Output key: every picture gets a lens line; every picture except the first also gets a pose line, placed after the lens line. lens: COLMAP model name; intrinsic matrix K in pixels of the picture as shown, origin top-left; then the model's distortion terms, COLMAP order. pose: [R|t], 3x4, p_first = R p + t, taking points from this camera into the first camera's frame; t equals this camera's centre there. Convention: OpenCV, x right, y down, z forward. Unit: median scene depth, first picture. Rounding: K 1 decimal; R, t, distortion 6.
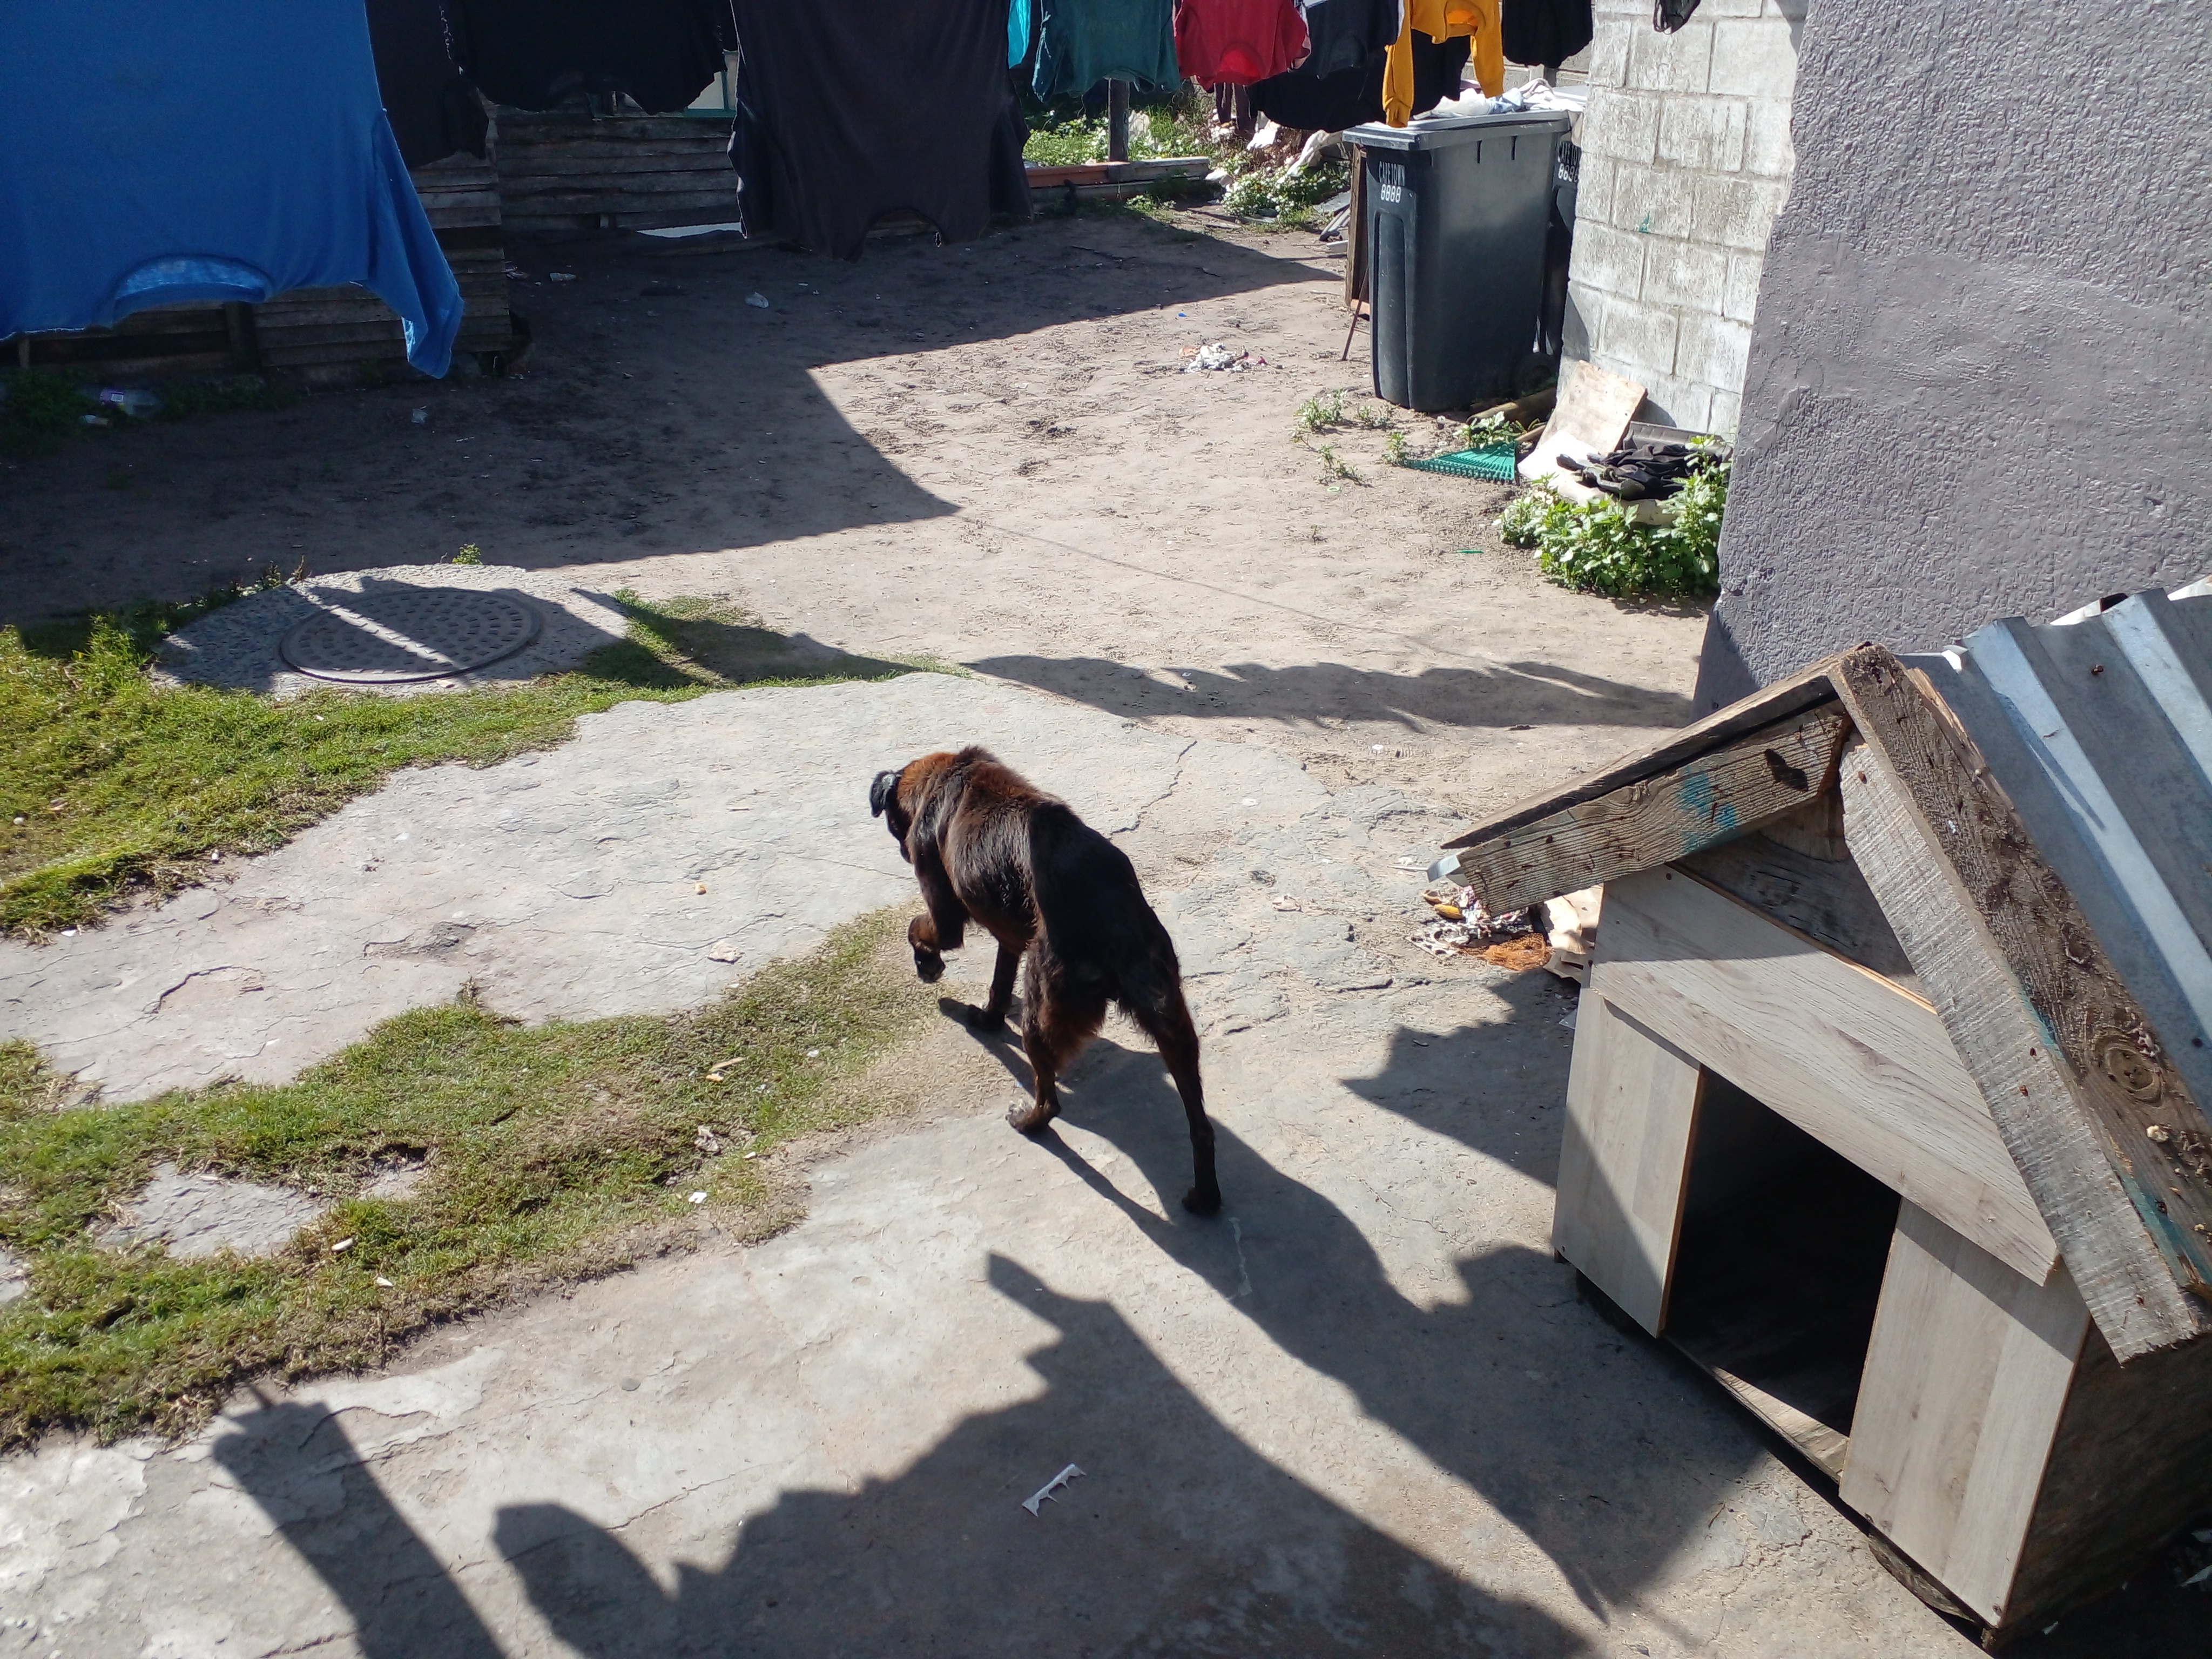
lens RADIAL K [[1745.9, 0, 1100.6], [0, 1745.9, 832.8], [0, 0, 1]] dist [0.031894, -0.037818]
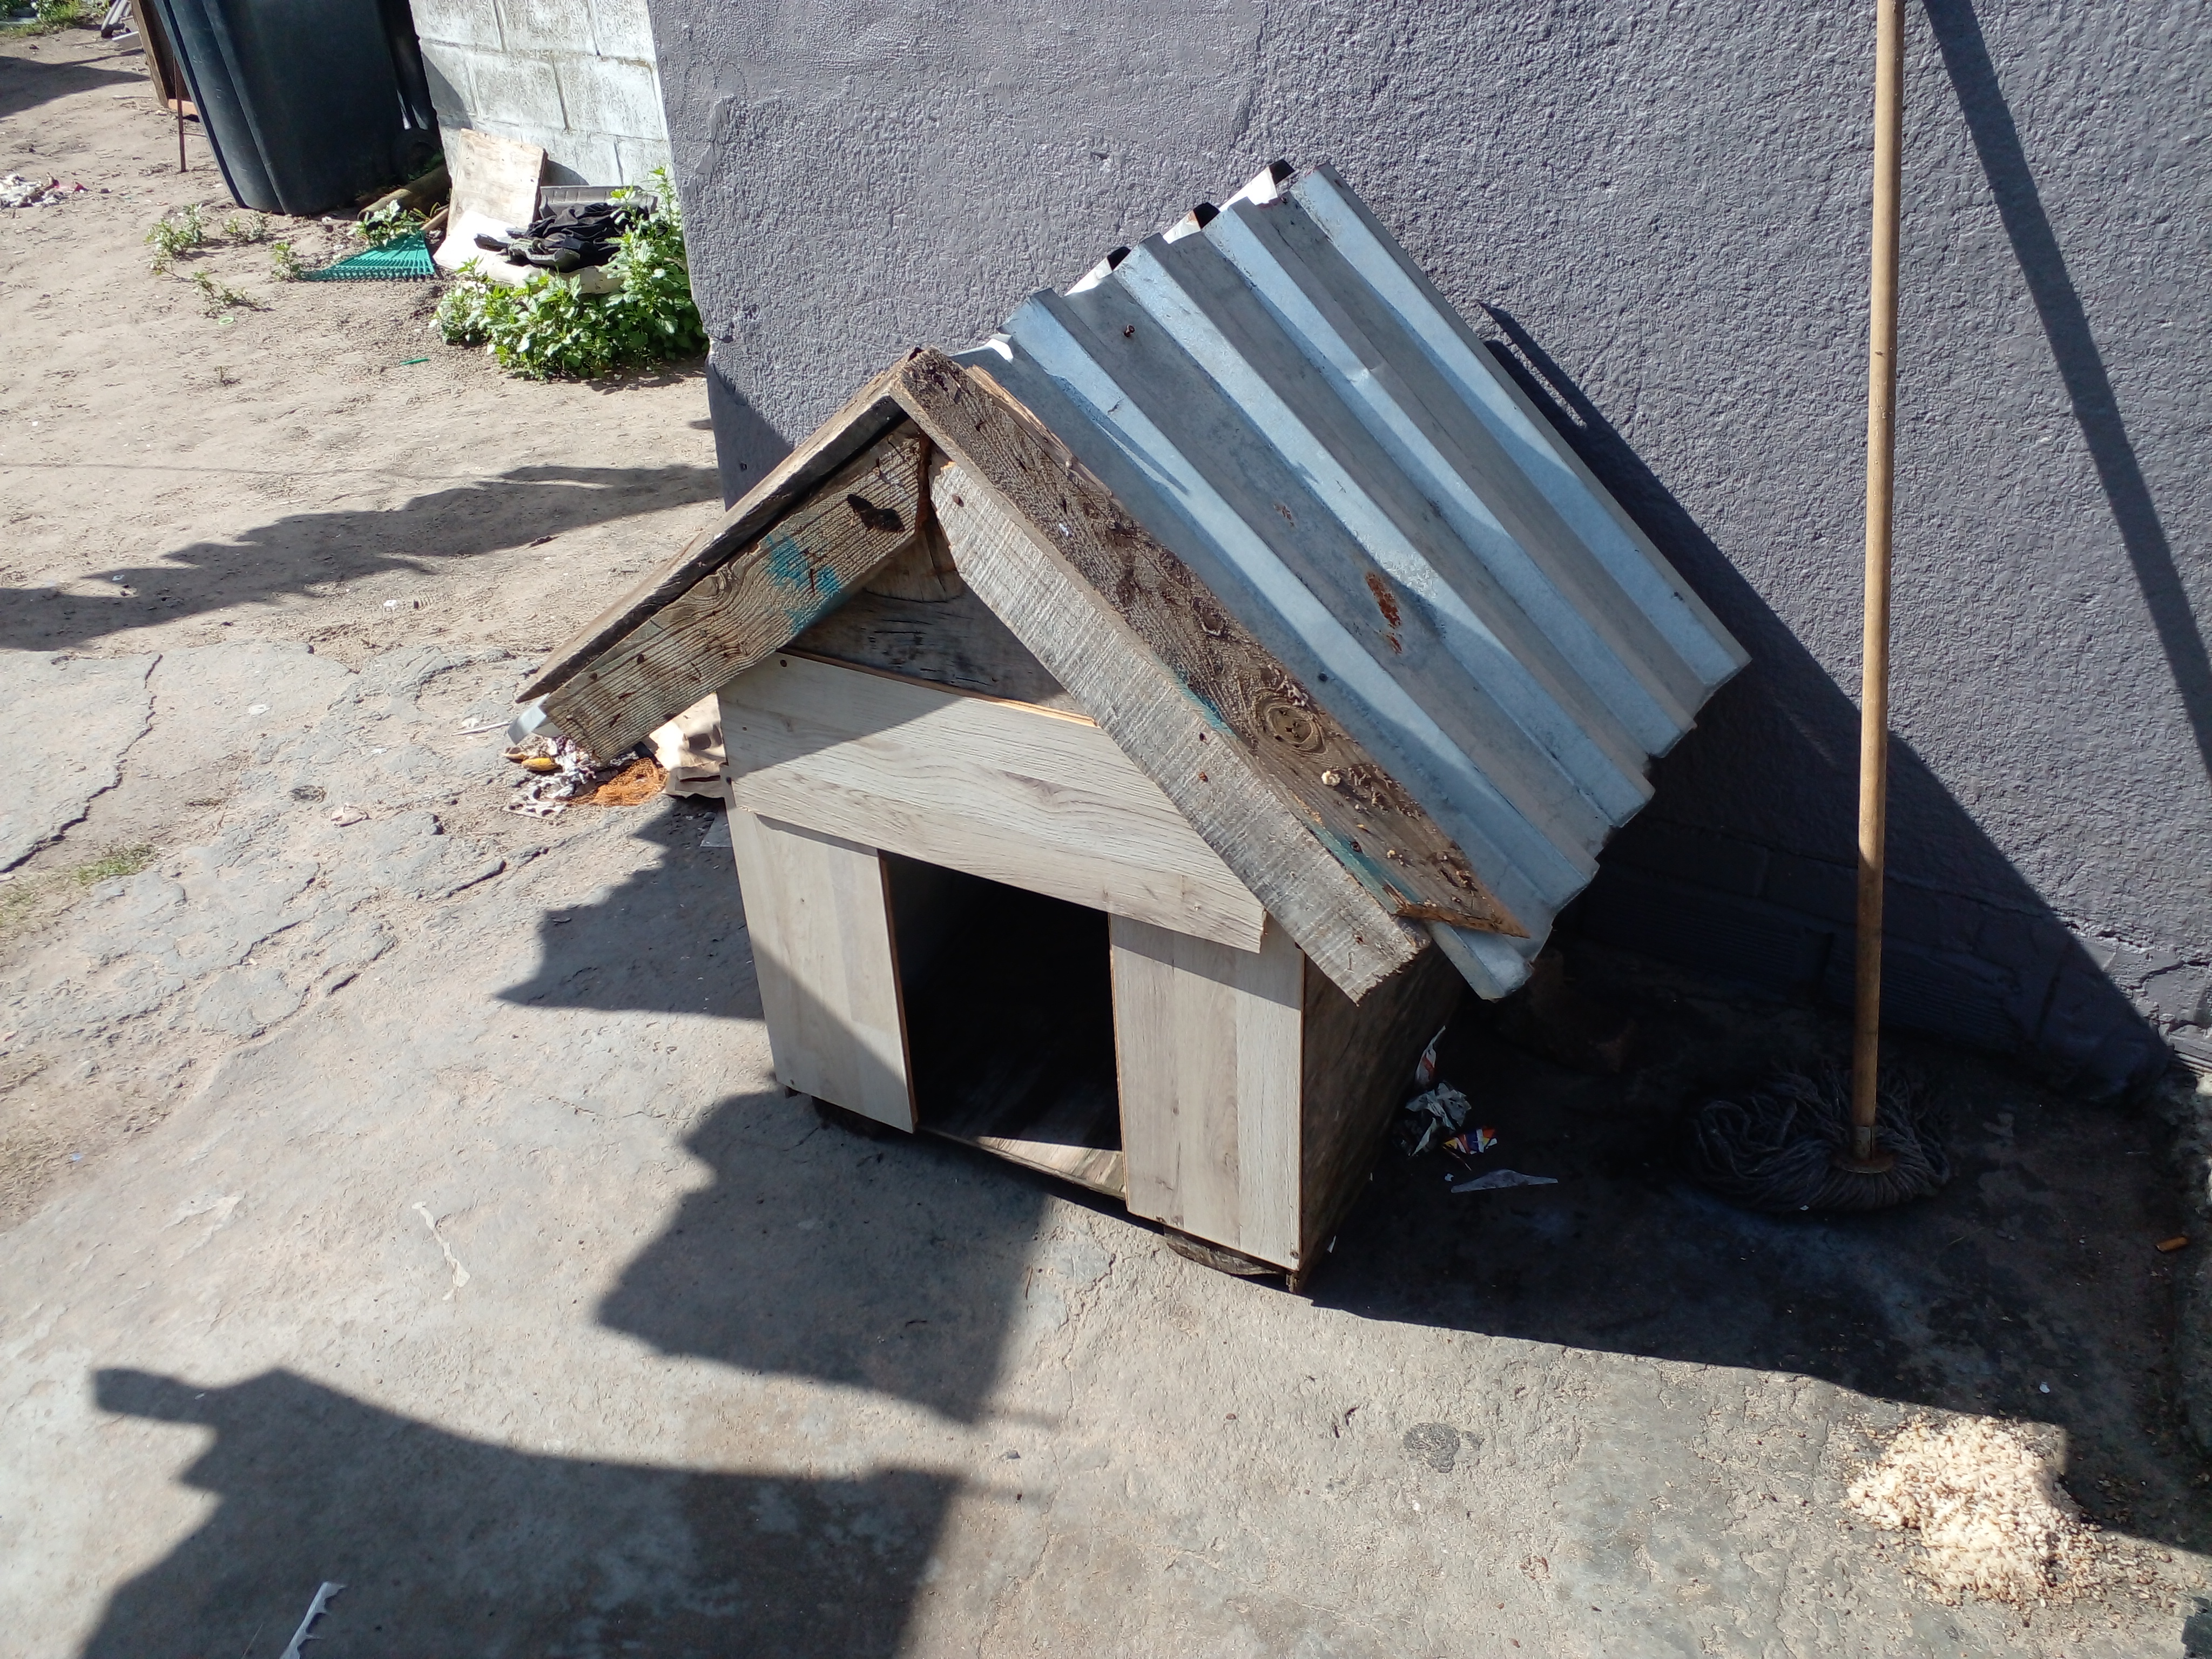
lens RADIAL K [[1745.9, 0, 1100.6], [0, 1745.9, 832.8], [0, 0, 1]] dist [0.031894, -0.037818]
pose [[0.822444, -0.331234, 0.462462, 0.013980], [0.275558, 0.943214, 0.185514, -0.010189], [-0.497649, -0.025139, 0.867014, 0.110501]]
